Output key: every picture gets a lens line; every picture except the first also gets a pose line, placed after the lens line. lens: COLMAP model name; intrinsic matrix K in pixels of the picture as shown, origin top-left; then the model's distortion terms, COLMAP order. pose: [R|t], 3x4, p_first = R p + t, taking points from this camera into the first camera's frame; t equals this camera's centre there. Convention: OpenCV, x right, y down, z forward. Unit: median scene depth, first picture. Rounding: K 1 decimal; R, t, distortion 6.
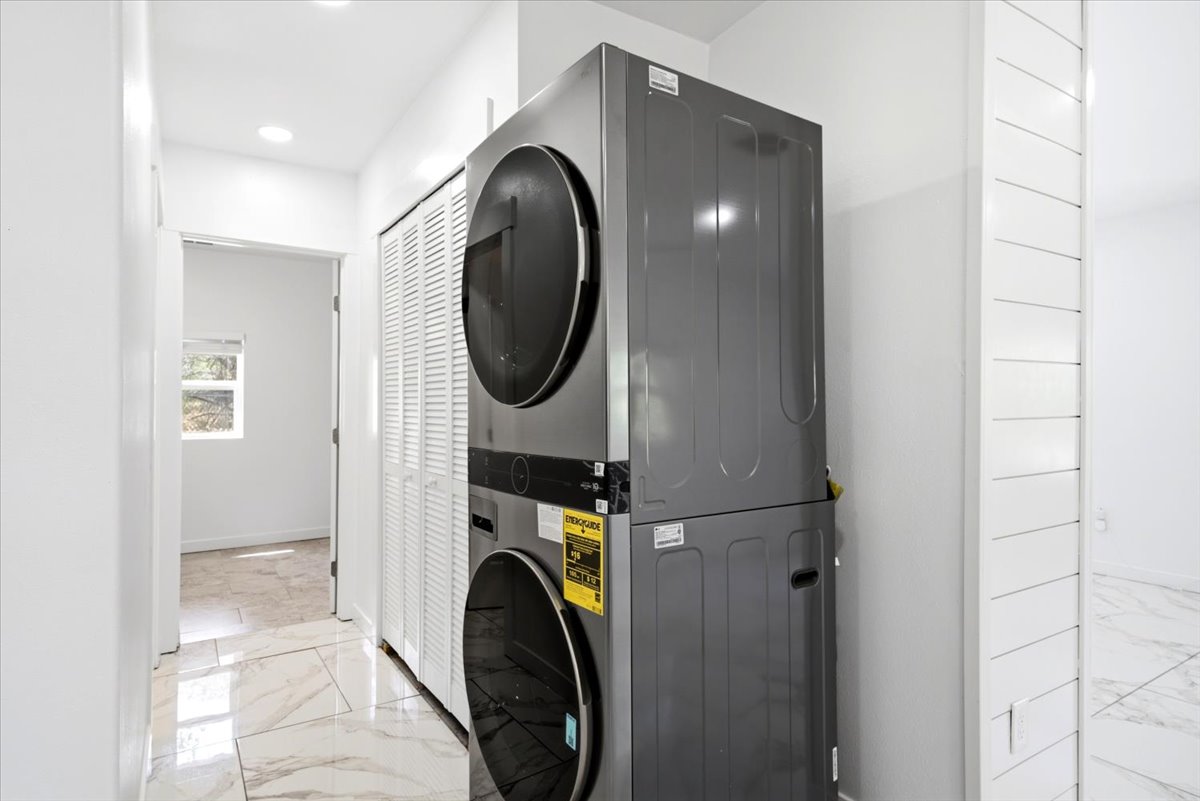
lens RADIAL K [[675.3, 0, 600.0], [0, 675.3, 400.5], [0, 0, 1]] dist [0.001889, -0.000269]
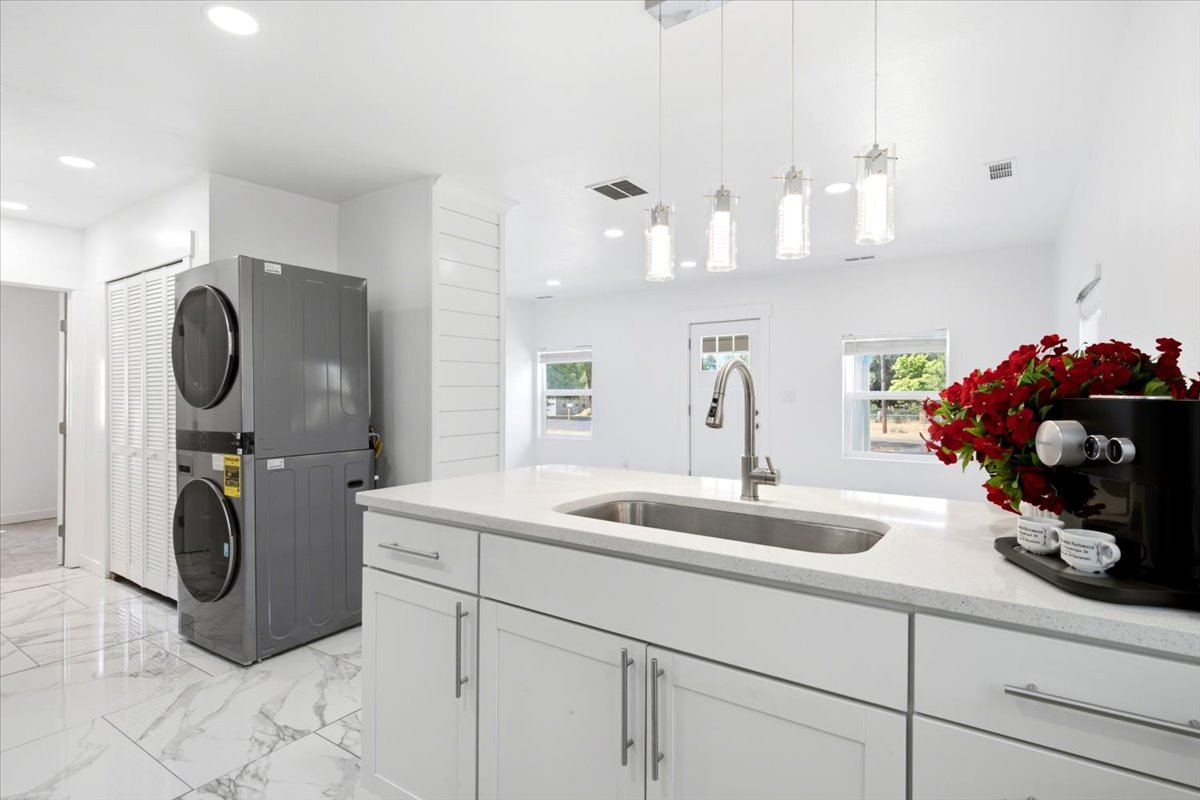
lens RADIAL K [[596.1, 0, 601.5], [0, 596.1, 401.4], [0, 0, 1]] dist [-0.002660, -0.000630]
pose [[0.919907, -0.000518, 0.392136, 0.318152], [-0.003867, 0.999939, 0.010392, -0.040686], [-0.392117, -0.011075, 0.919849, -1.281129]]
